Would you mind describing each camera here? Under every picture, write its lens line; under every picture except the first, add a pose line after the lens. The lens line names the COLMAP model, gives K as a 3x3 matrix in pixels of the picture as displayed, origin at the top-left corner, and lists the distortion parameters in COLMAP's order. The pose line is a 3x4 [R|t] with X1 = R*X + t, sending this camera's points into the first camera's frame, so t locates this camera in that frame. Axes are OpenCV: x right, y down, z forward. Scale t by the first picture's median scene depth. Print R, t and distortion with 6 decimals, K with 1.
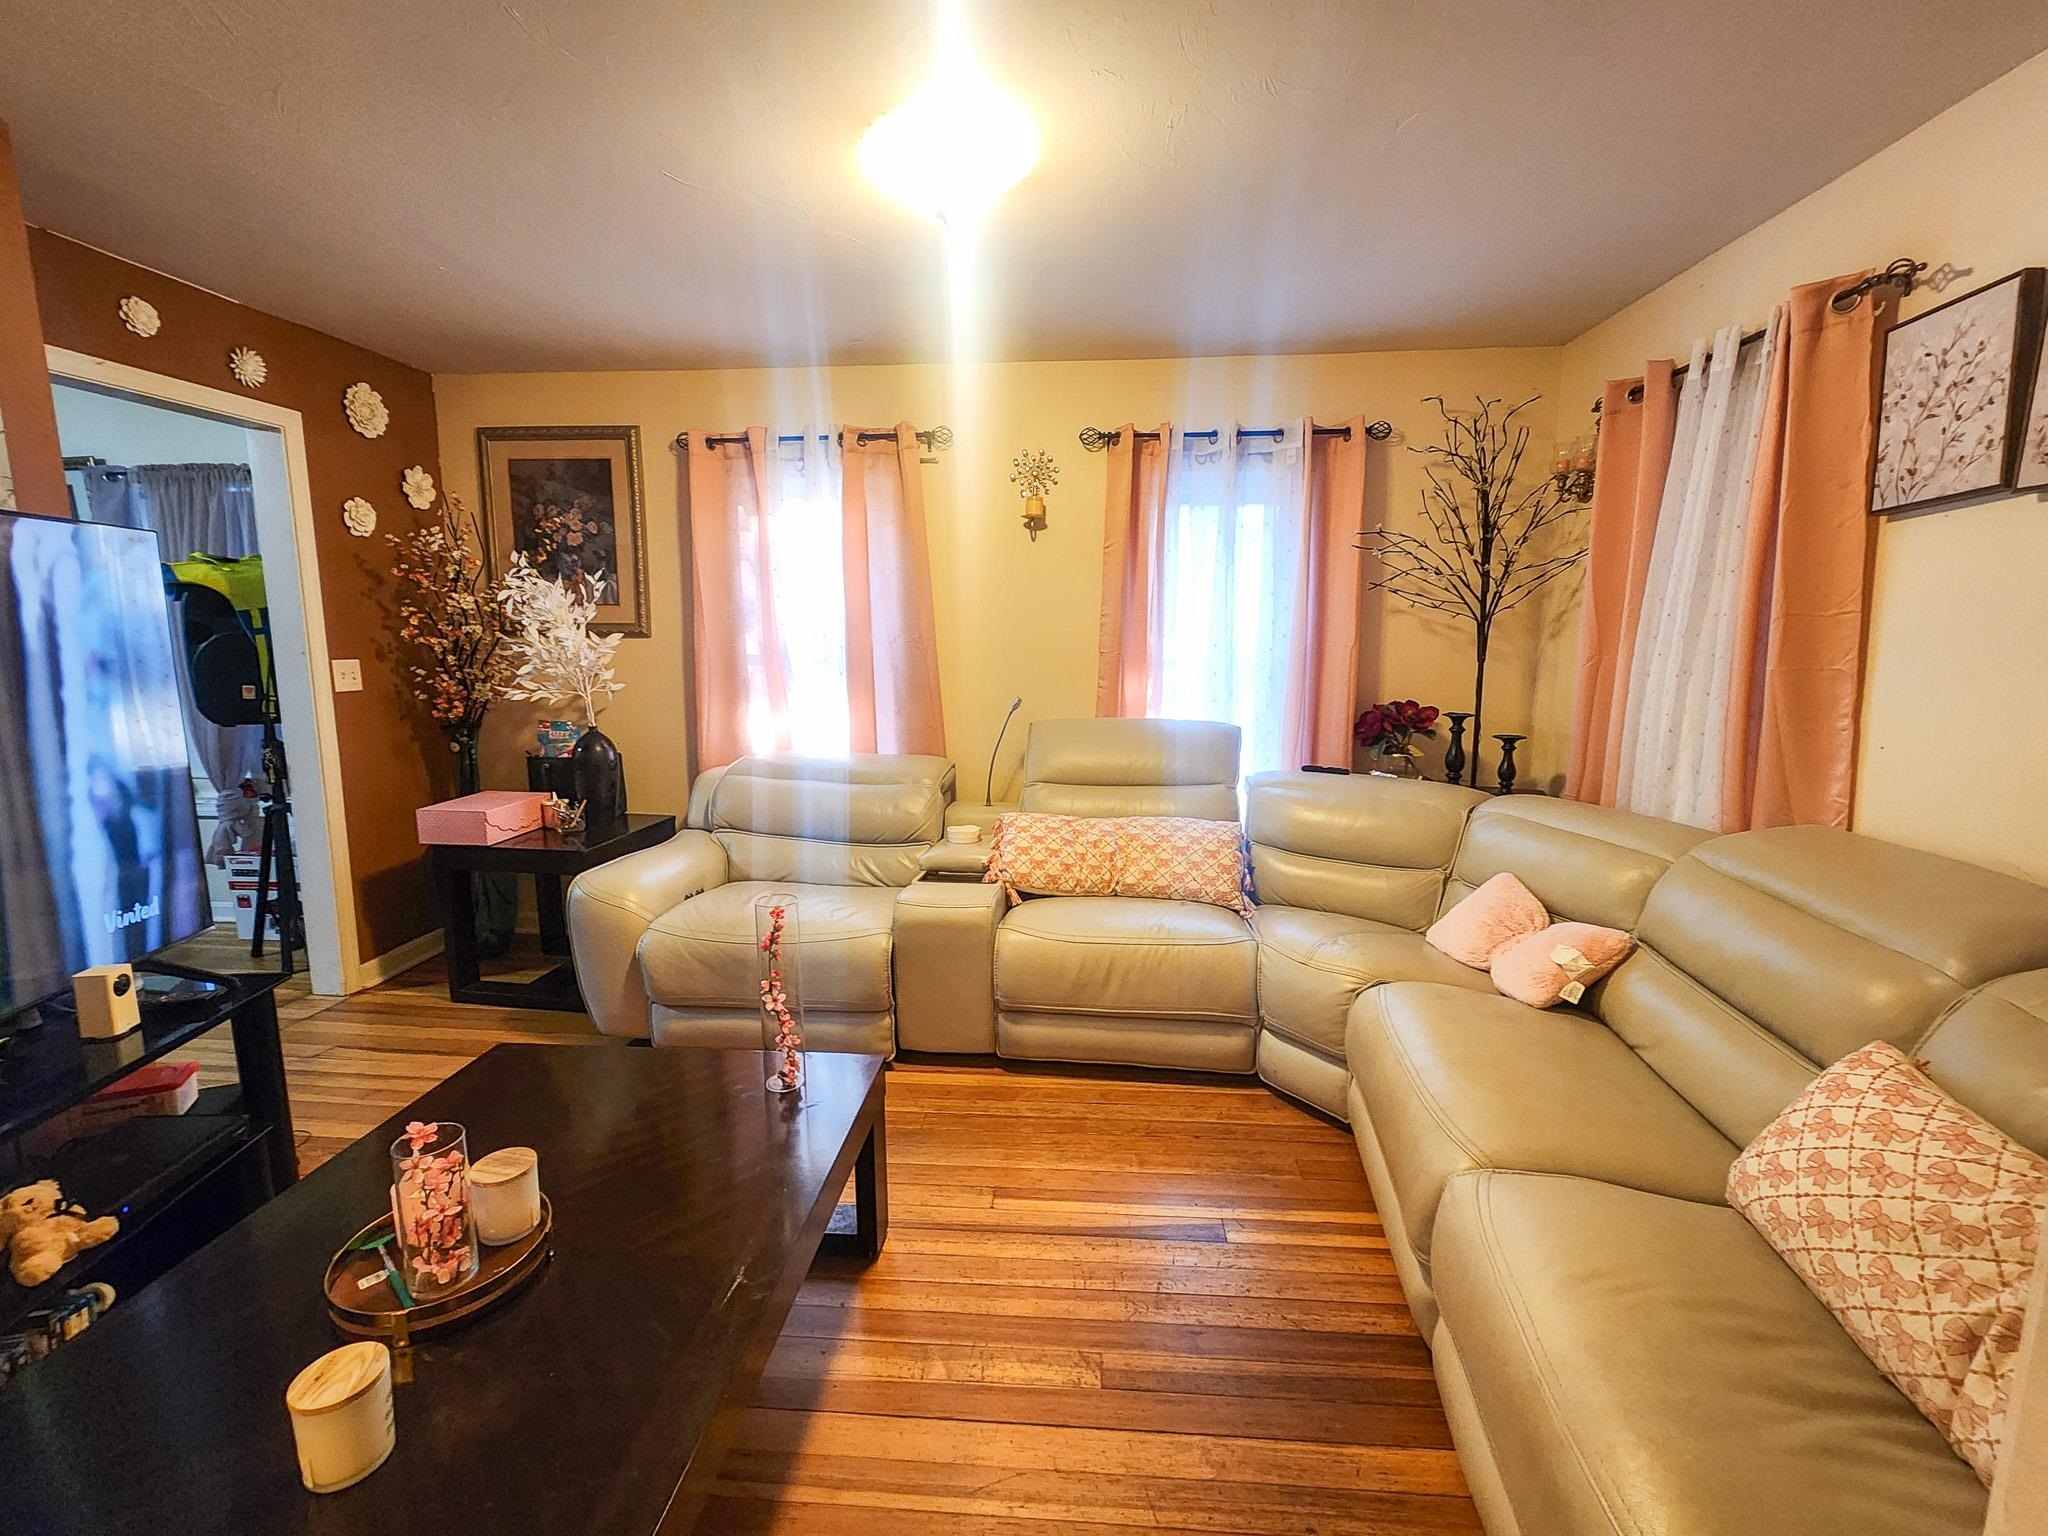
lens RADIAL K [[844.1, 0, 1024.0], [0, 844.1, 768.0], [0, 0, 1]] dist [0.001617, -0.004000]
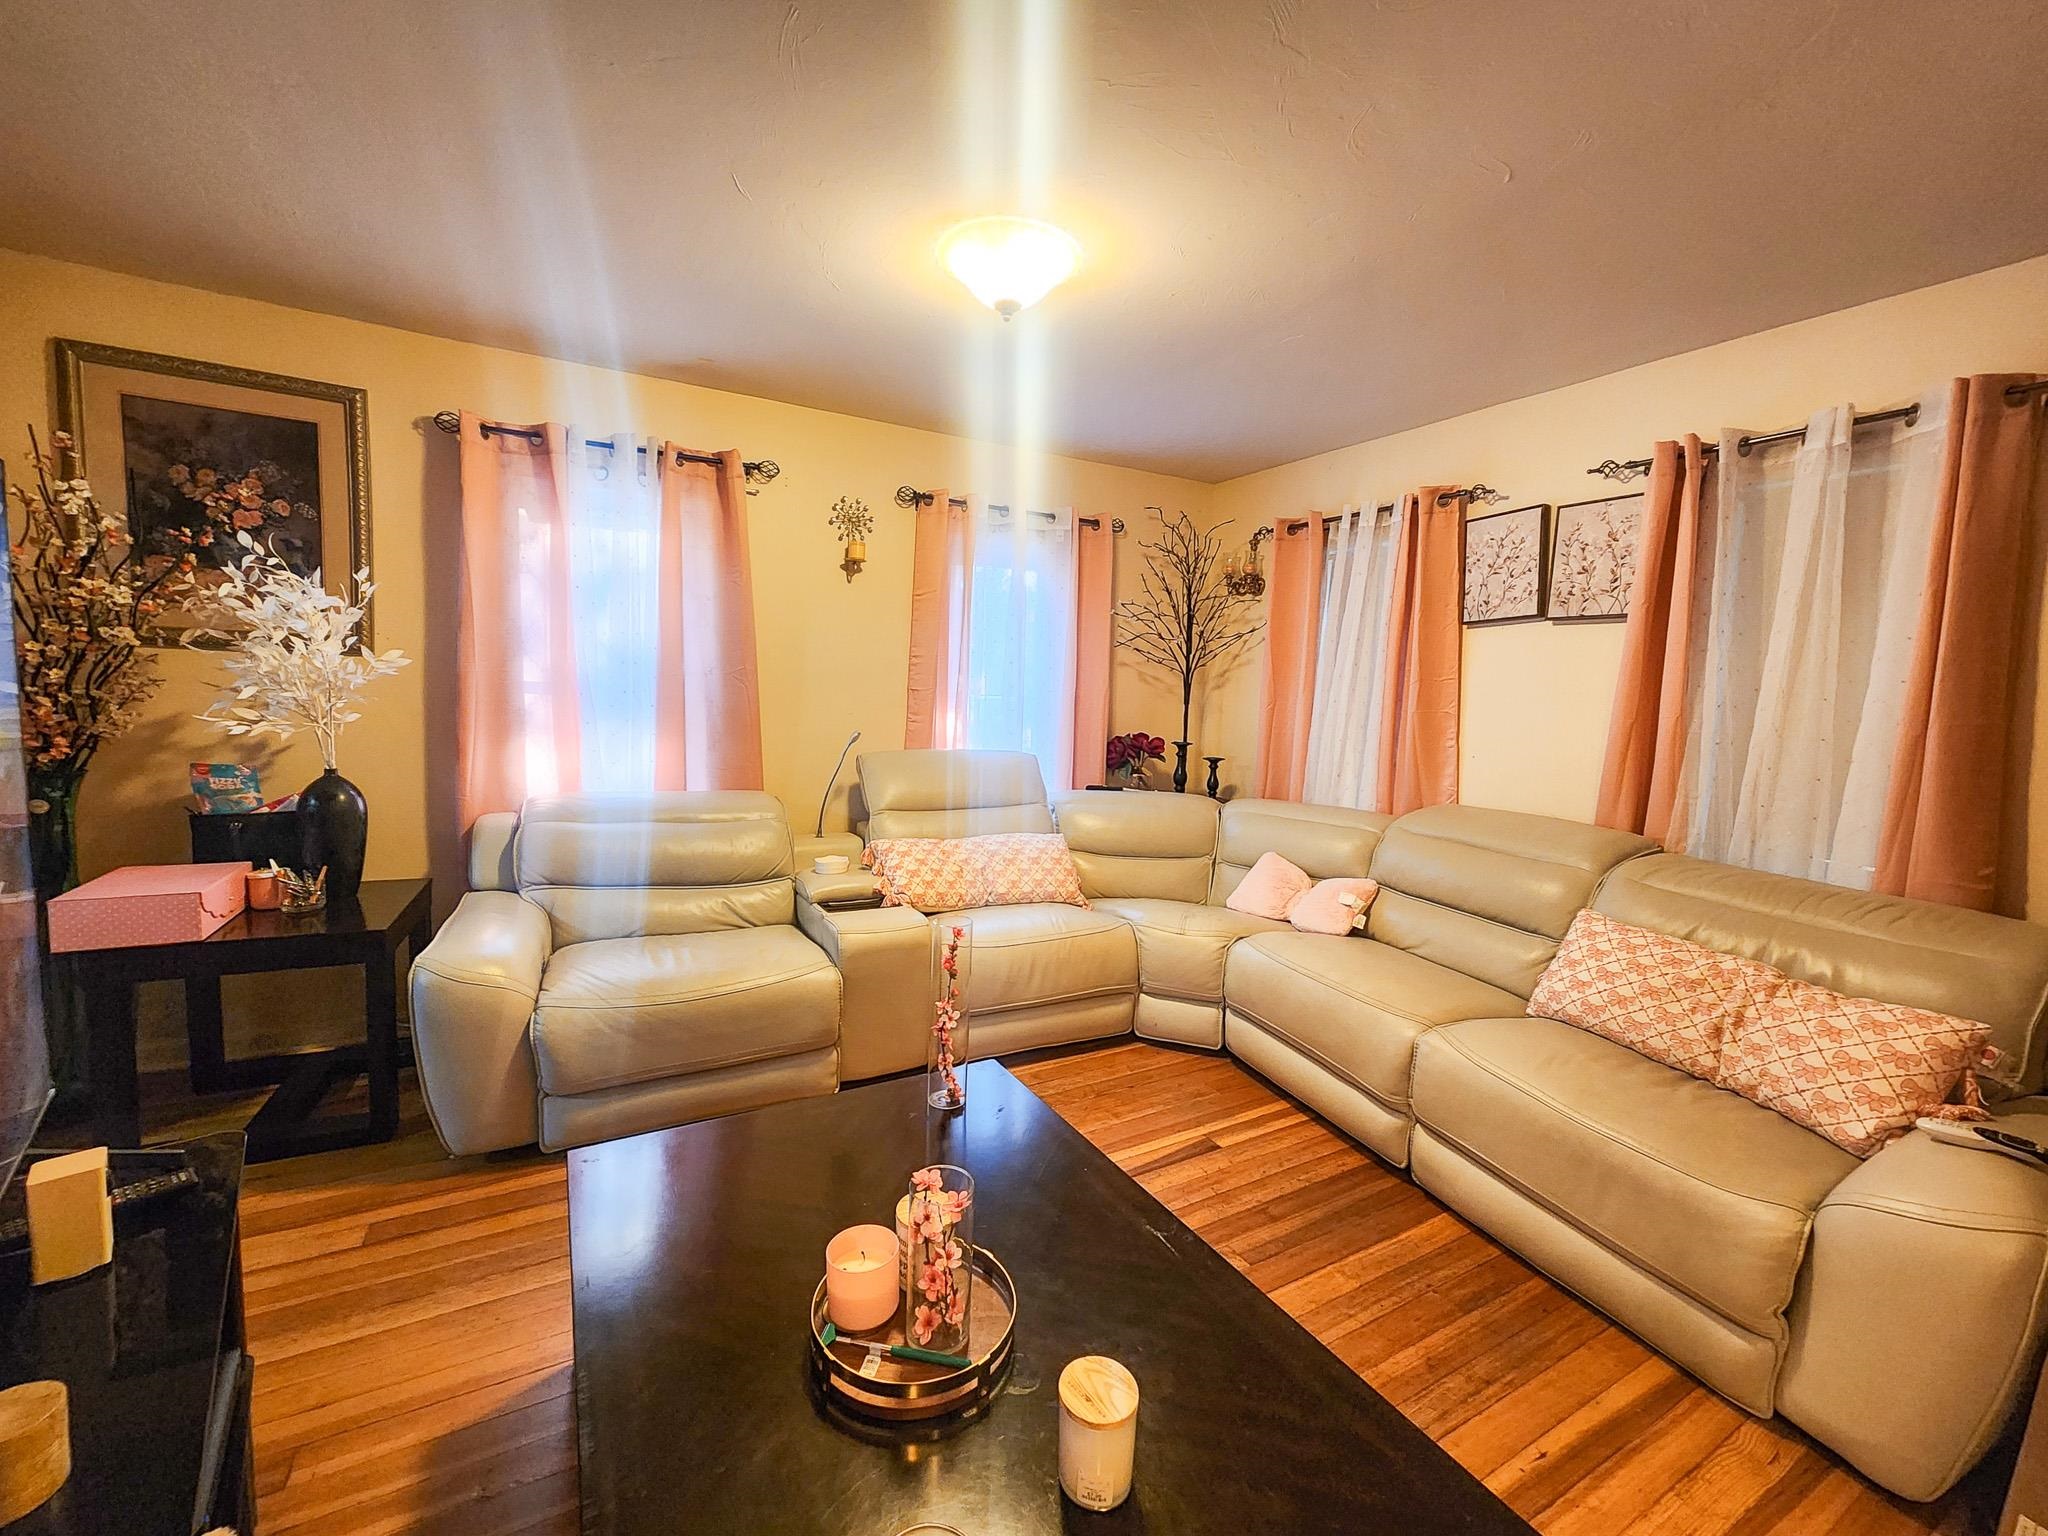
lens RADIAL K [[803.2, 0, 1024.0], [0, 803.2, 768.0], [0, 0, 1]] dist [-0.001201, -0.000365]
pose [[0.843058, -0.025647, 0.537210, -0.433109], [0.048482, 0.998420, -0.028418, 0.000672], [-0.535632, 0.050003, 0.842970, 0.063582]]
